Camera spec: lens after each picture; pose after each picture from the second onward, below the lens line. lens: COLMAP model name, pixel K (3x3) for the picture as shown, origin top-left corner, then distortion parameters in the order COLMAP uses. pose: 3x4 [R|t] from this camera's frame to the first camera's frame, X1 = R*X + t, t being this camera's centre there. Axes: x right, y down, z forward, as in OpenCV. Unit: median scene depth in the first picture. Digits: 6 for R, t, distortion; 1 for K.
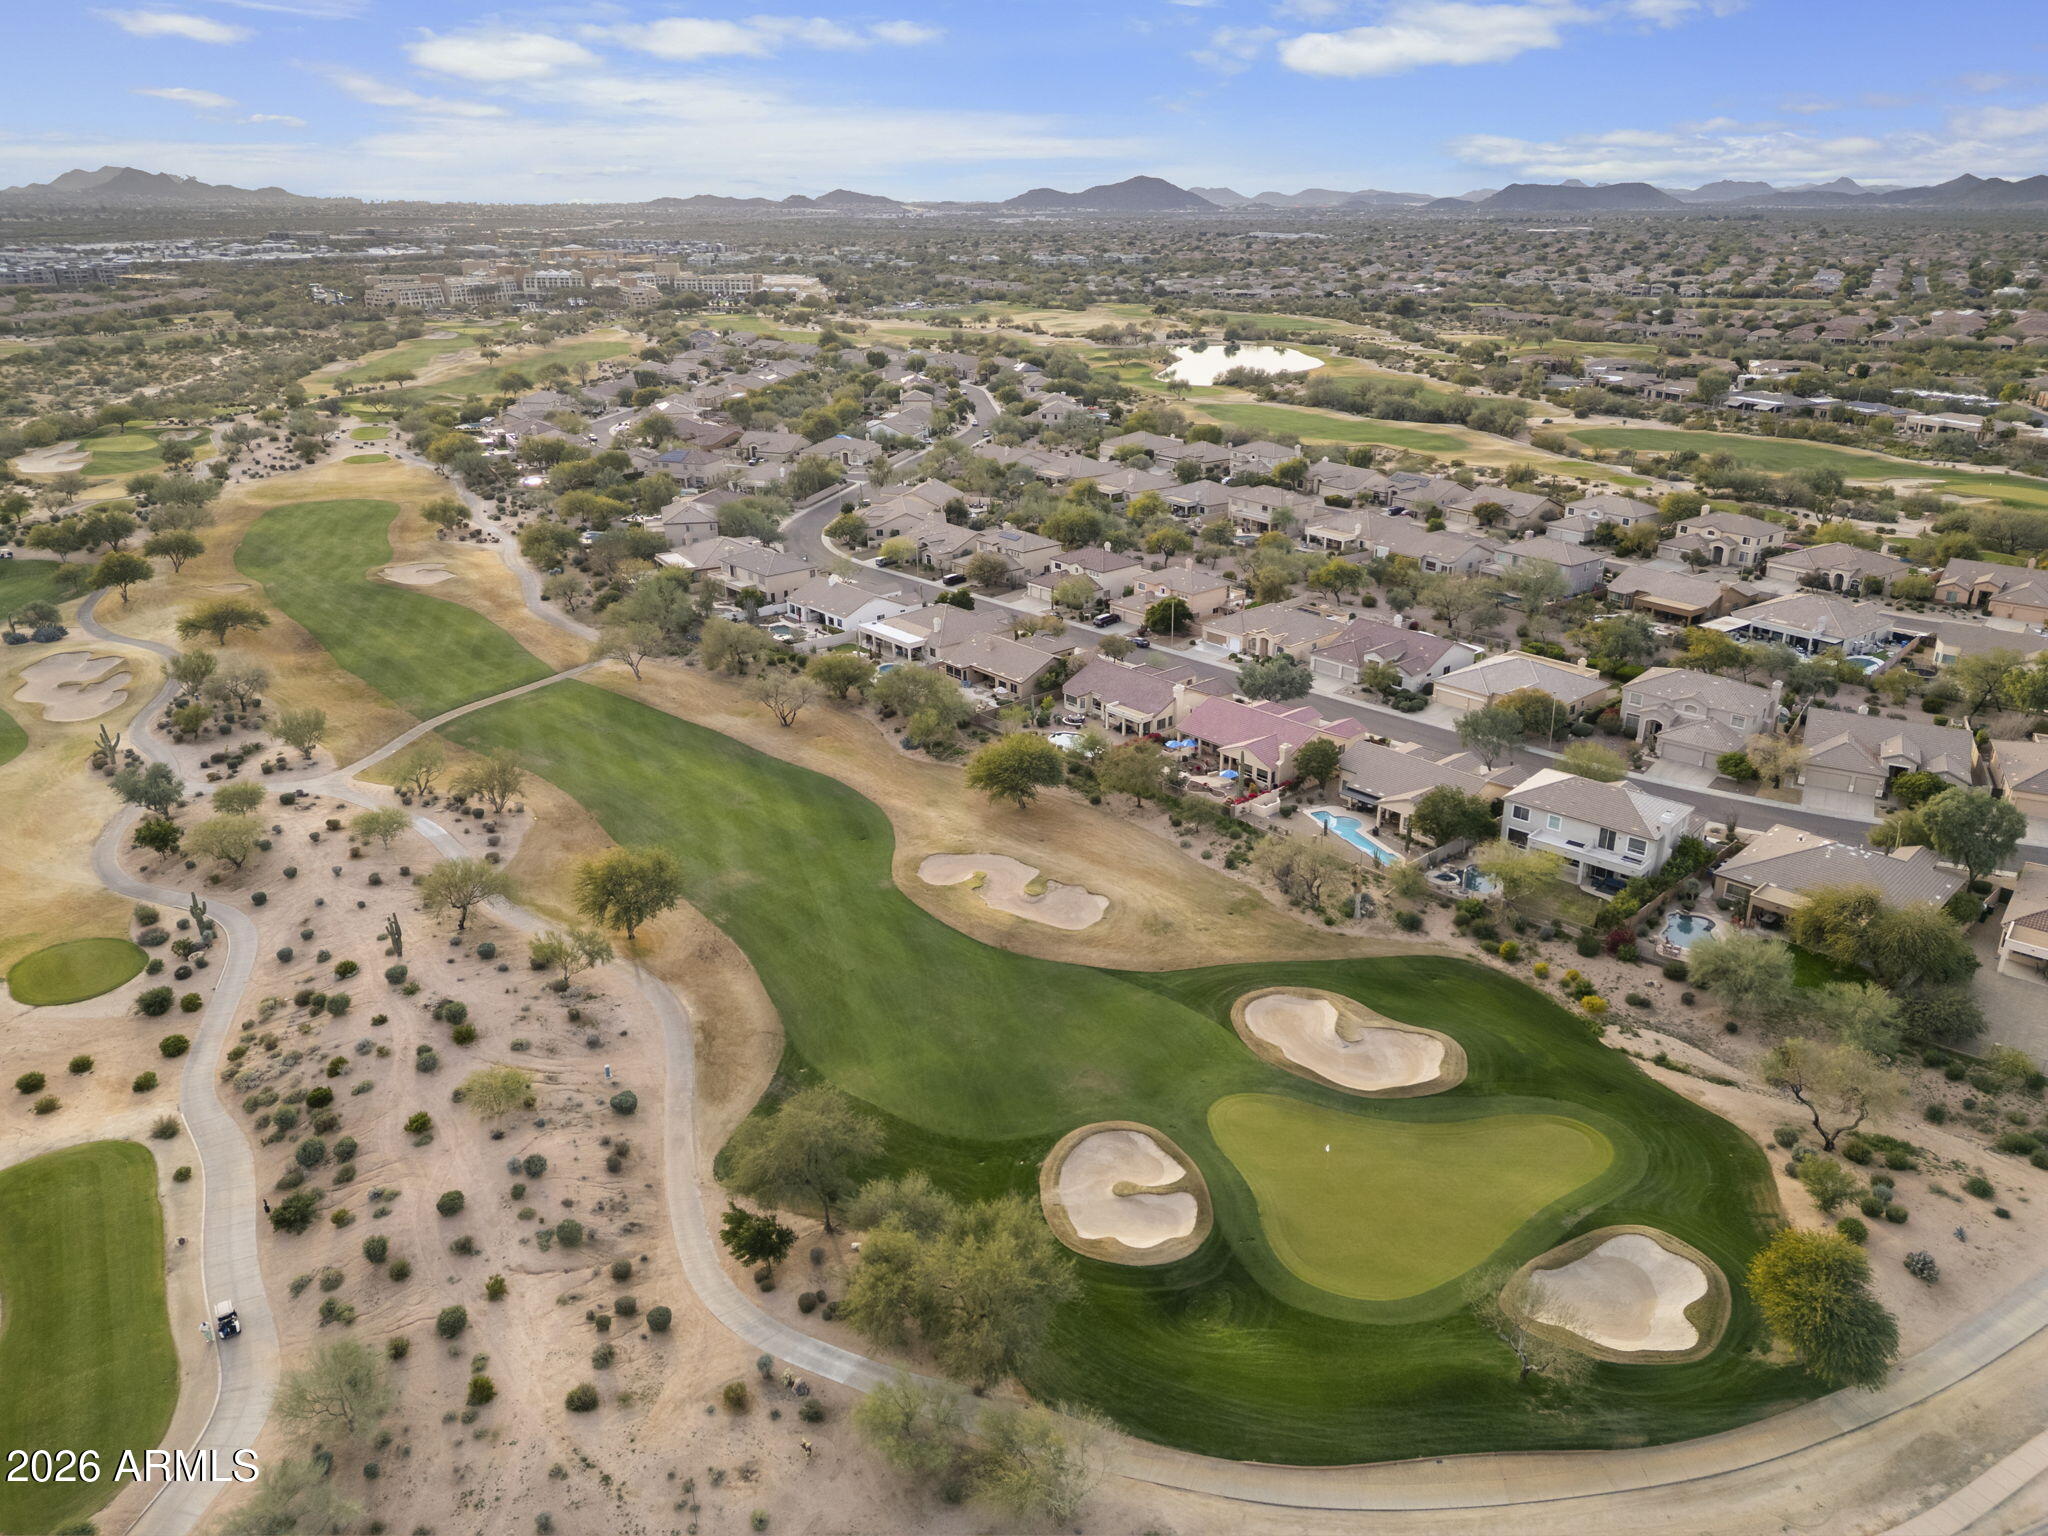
lens RADIAL K [[1438.0, 0, 1024.0], [0, 1438.0, 768.0], [0, 0, 1]] dist [0.004239, 0.000126]
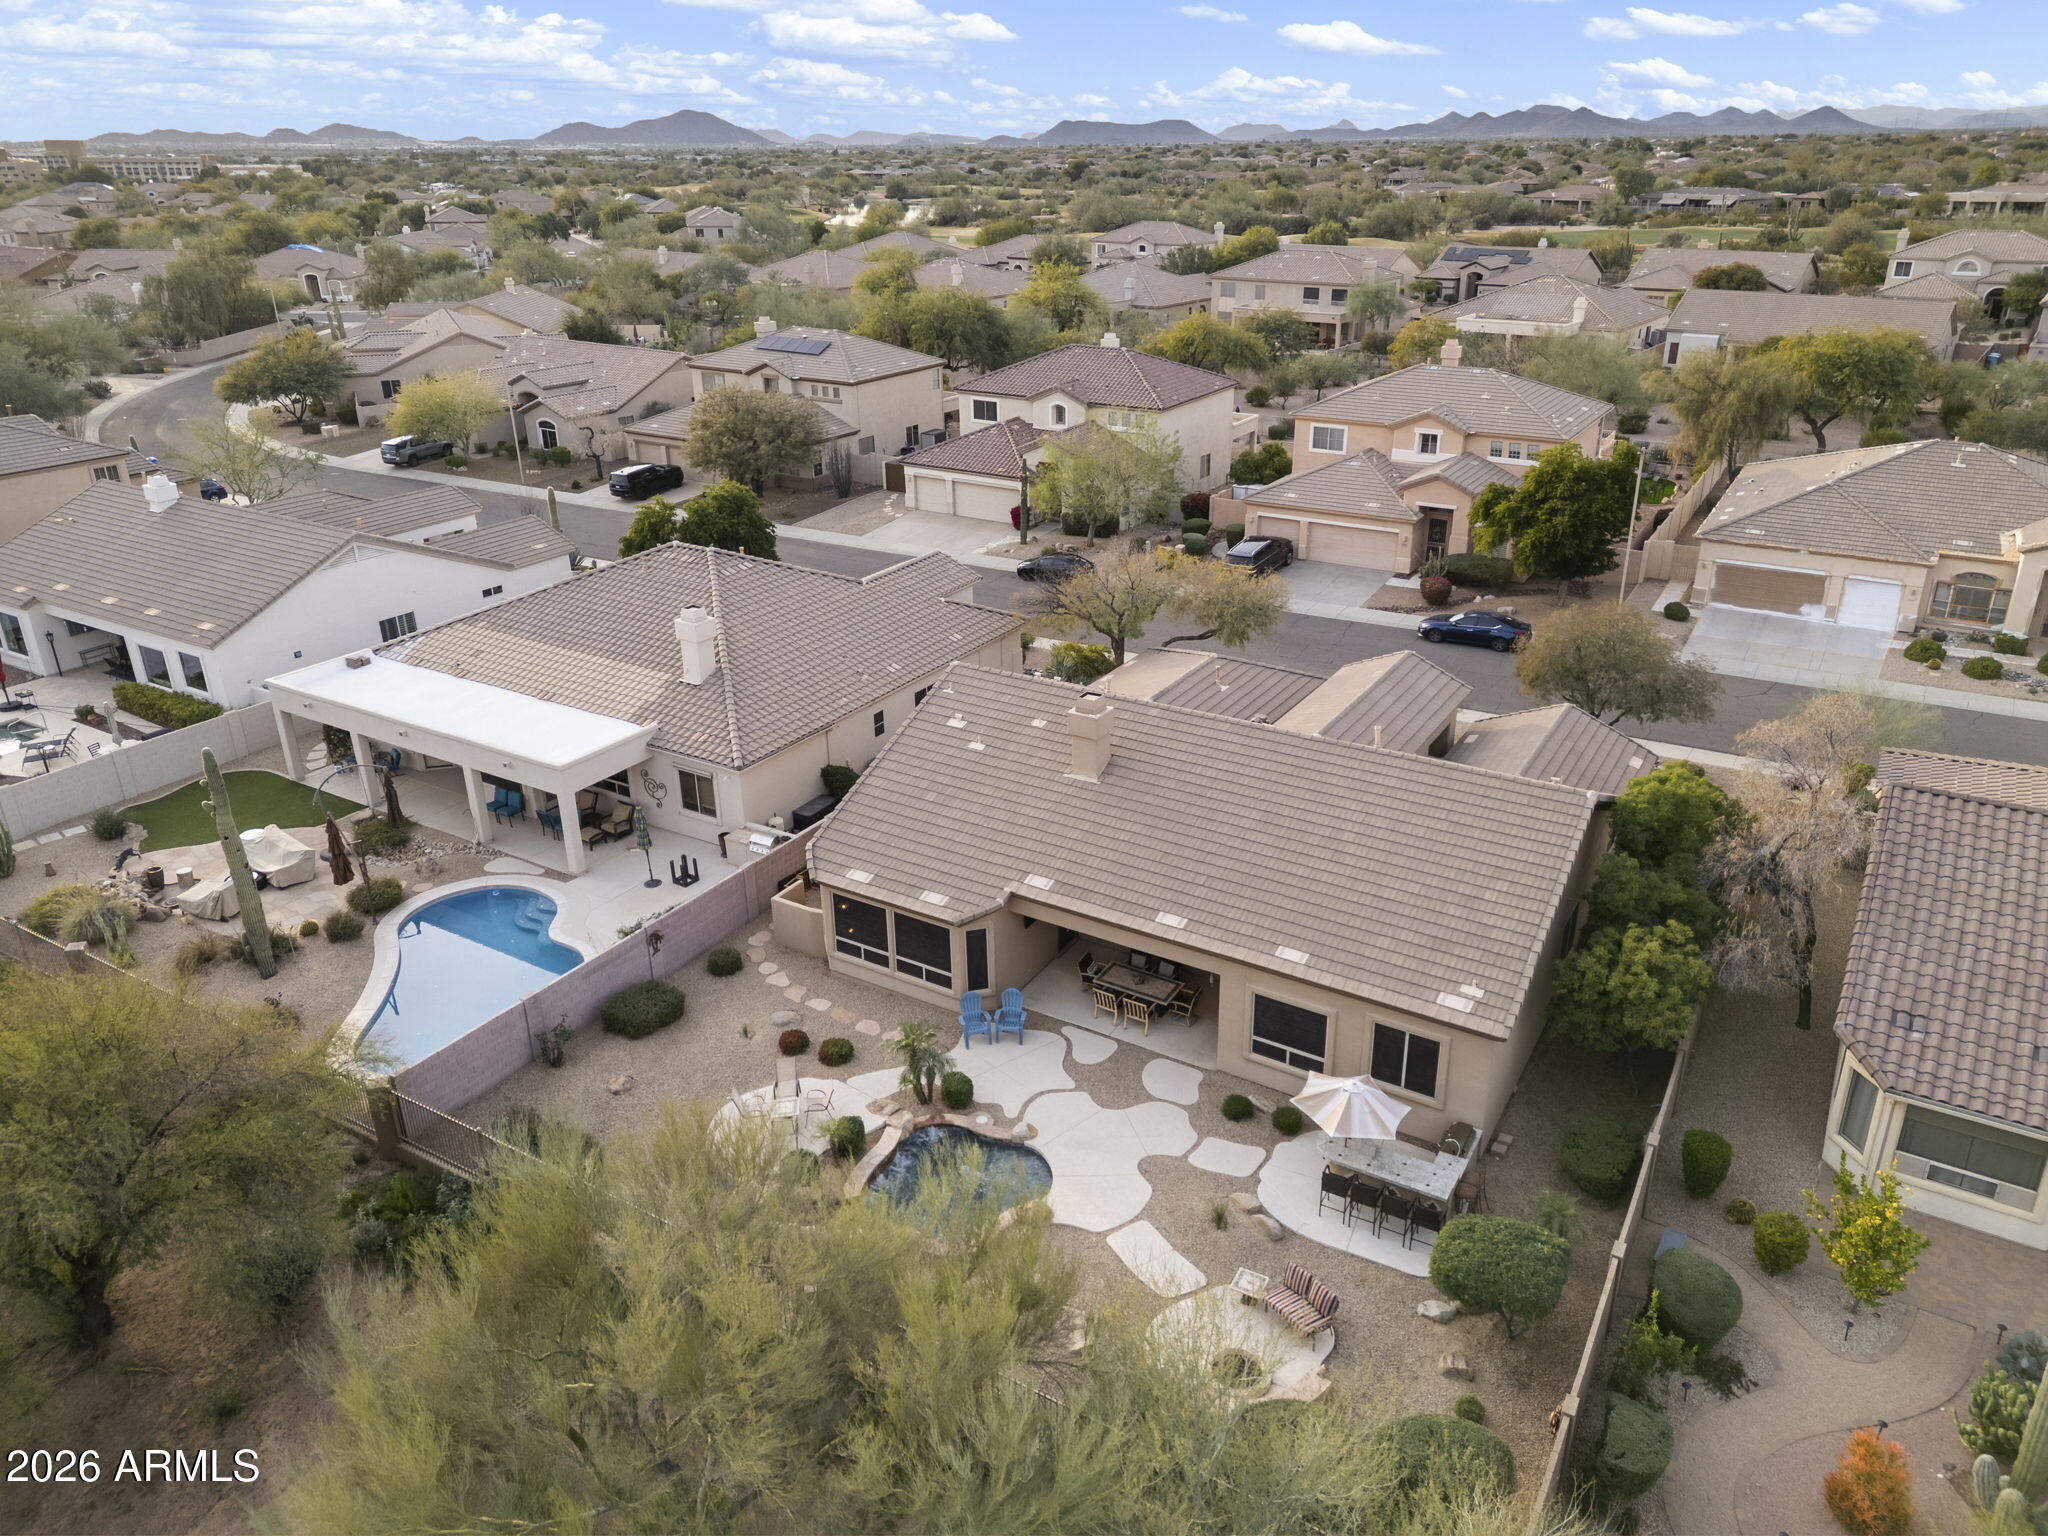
lens RADIAL K [[1438.0, 0, 1024.0], [0, 1438.0, 768.0], [0, 0, 1]] dist [0.004239, 0.000126]
pose [[0.957845, -0.119056, 0.261455, -0.059210], [0.111251, 0.992795, 0.044509, -0.072631], [-0.264871, -0.013545, 0.964189, 0.669257]]
